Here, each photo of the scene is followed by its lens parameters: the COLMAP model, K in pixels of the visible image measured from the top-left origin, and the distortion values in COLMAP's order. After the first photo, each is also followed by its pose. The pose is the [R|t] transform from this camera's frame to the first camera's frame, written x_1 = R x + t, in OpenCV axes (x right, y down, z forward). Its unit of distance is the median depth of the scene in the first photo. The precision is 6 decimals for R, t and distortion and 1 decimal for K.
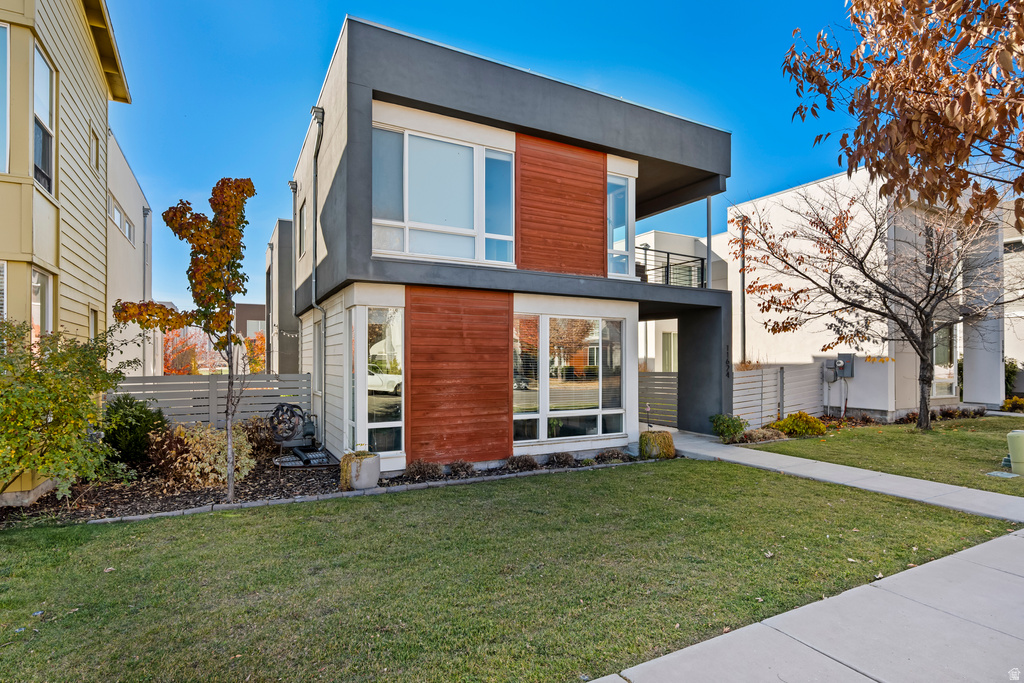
lens RADIAL K [[528.4, 0, 512.7], [0, 528.4, 355.1], [0, 0, 1]] dist [0.000170, 0.000289]
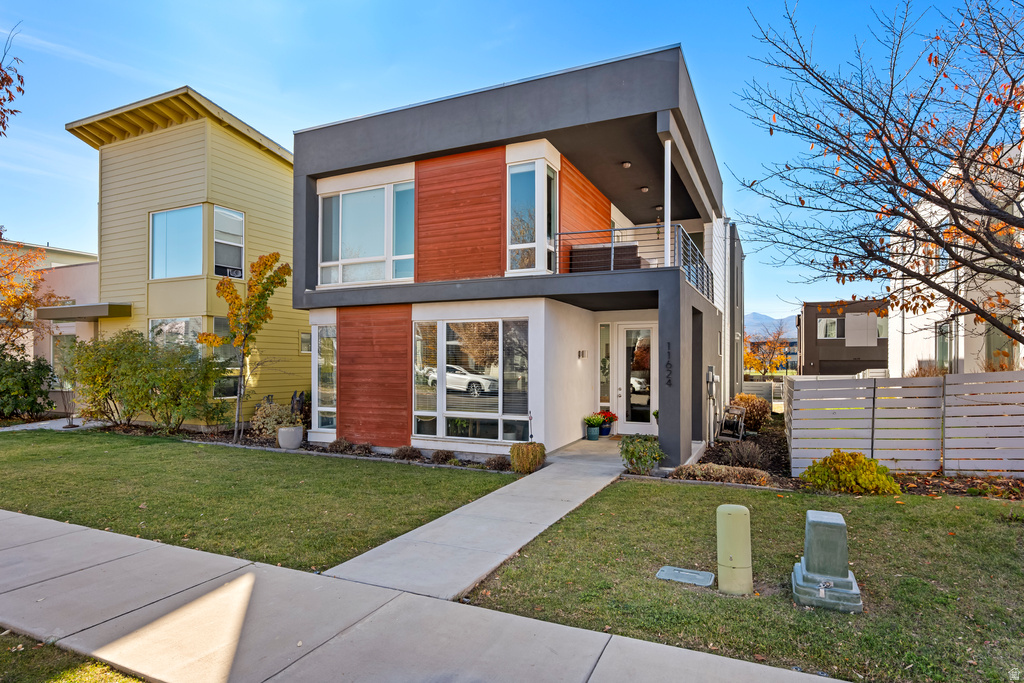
lens RADIAL K [[565.8, 0, 513.1], [0, 565.8, 358.8], [0, 0, 1]] dist [-0.000062, -0.000351]
pose [[0.599955, -0.005413, -0.800016, 1.115135], [0.009610, 0.999954, 0.000441, 0.002265], [0.799976, -0.007952, 0.599979, 0.443666]]
